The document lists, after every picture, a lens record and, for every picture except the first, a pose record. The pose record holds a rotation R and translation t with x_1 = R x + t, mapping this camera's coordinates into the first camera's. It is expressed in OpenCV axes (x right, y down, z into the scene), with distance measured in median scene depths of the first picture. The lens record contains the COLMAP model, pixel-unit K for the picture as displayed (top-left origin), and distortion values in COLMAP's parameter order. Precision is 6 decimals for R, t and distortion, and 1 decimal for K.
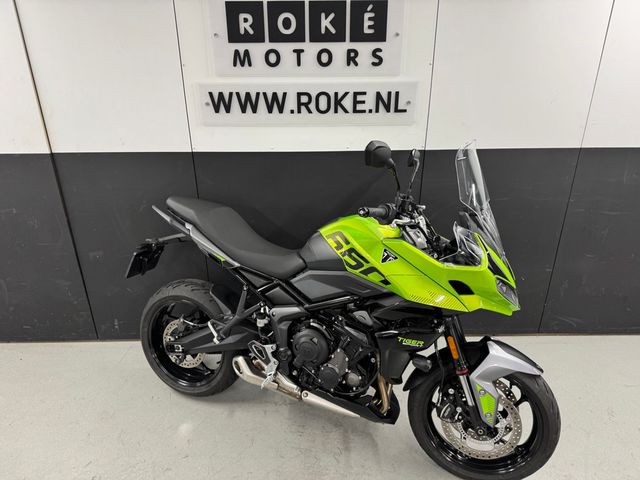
lens RADIAL K [[445.4, 0, 318.2], [0, 445.4, 241.8], [0, 0, 1]] dist [0.022883, -0.022387]
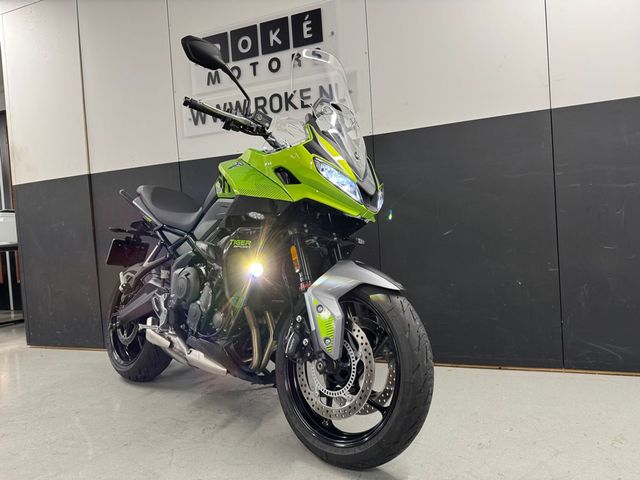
lens RADIAL K [[445.4, 0, 321.8], [0, 445.4, 240.7], [0, 0, 1]] dist [0.022883, -0.022387]
pose [[0.928792, -0.043216, -0.368074, 0.529593], [-0.092598, 0.934615, -0.343394, 0.390450], [0.358847, 0.353025, 0.864061, 0.214142]]
